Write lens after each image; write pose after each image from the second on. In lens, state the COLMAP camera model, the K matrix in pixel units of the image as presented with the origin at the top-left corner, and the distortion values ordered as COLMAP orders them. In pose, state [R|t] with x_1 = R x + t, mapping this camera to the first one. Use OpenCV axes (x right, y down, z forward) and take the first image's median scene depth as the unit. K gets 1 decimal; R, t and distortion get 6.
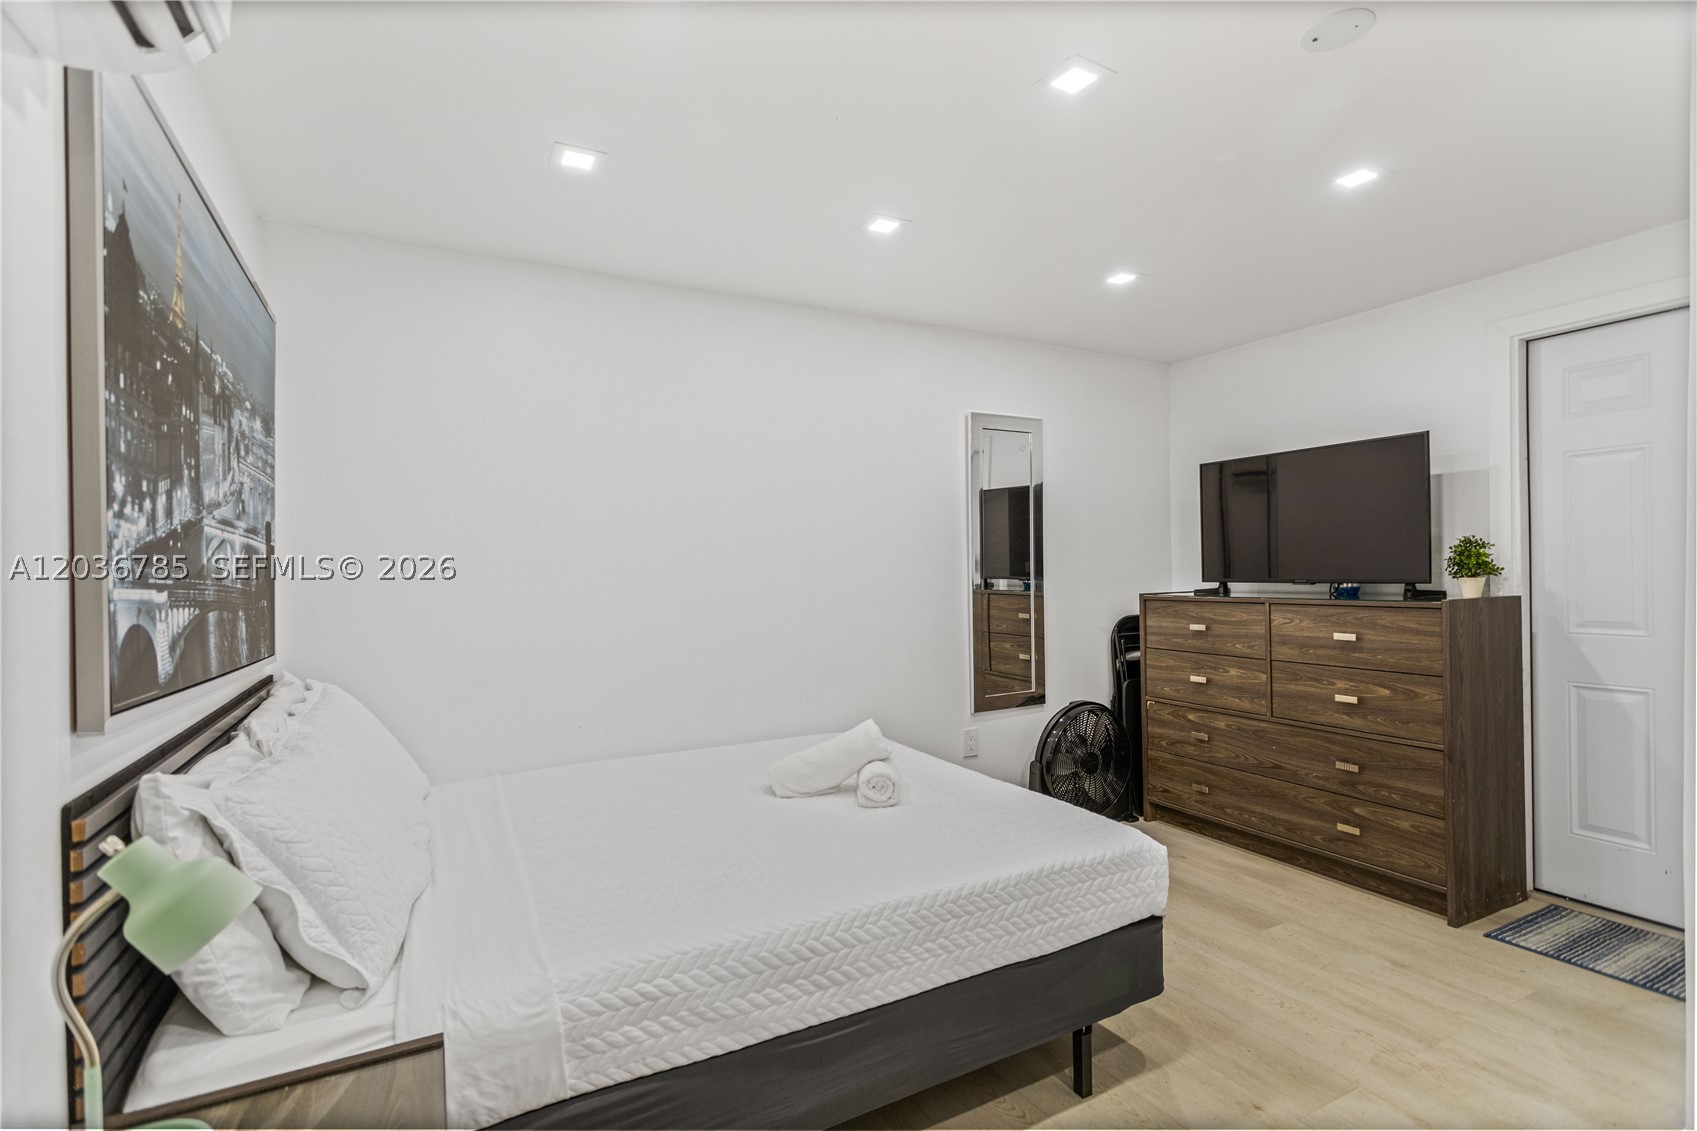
lens RADIAL K [[809.2, 0, 851.9], [0, 809.2, 571.3], [0, 0, 1]] dist [-0.001530, 0.002451]
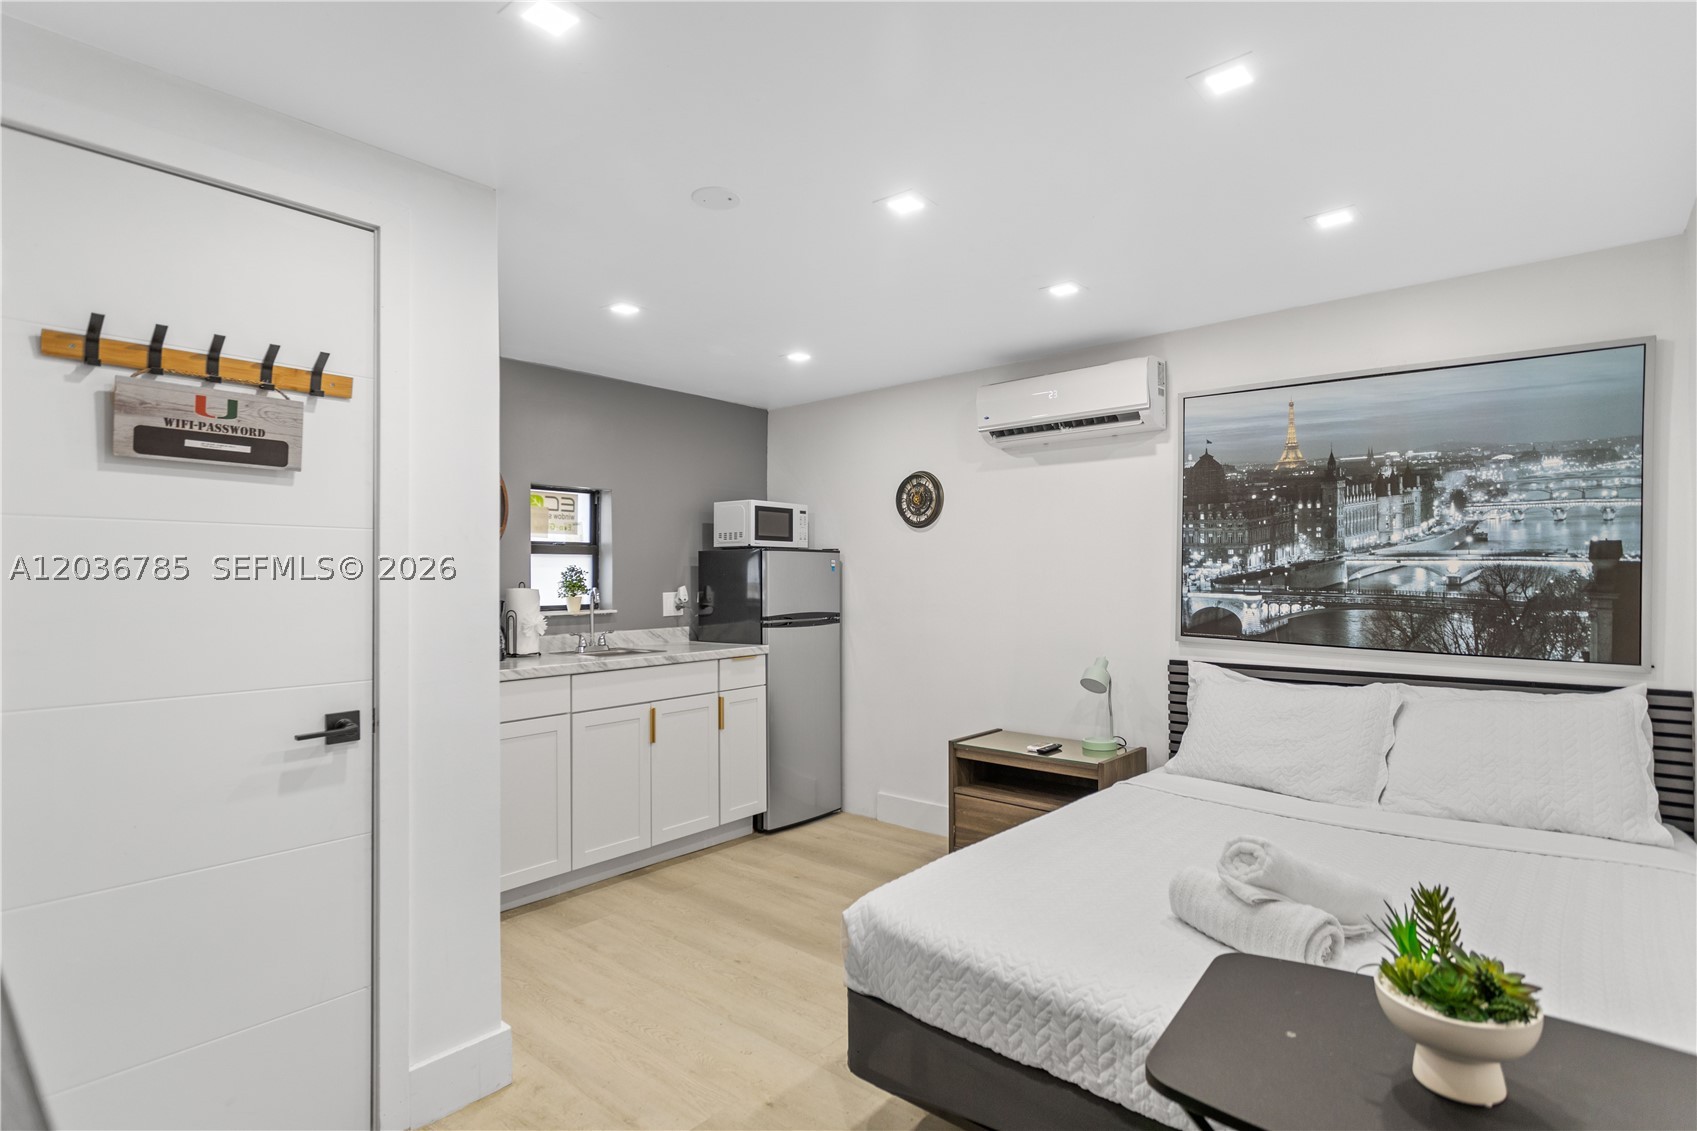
lens RADIAL K [[850.3, 0, 850.6], [0, 850.3, 560.8], [0, 0, 1]] dist [0.000767, 0.001946]
pose [[-0.935523, 0.012109, -0.353058, 0.486433], [0.014539, 0.999885, -0.004230, -0.033736], [0.352967, -0.009091, -0.935592, 1.304145]]
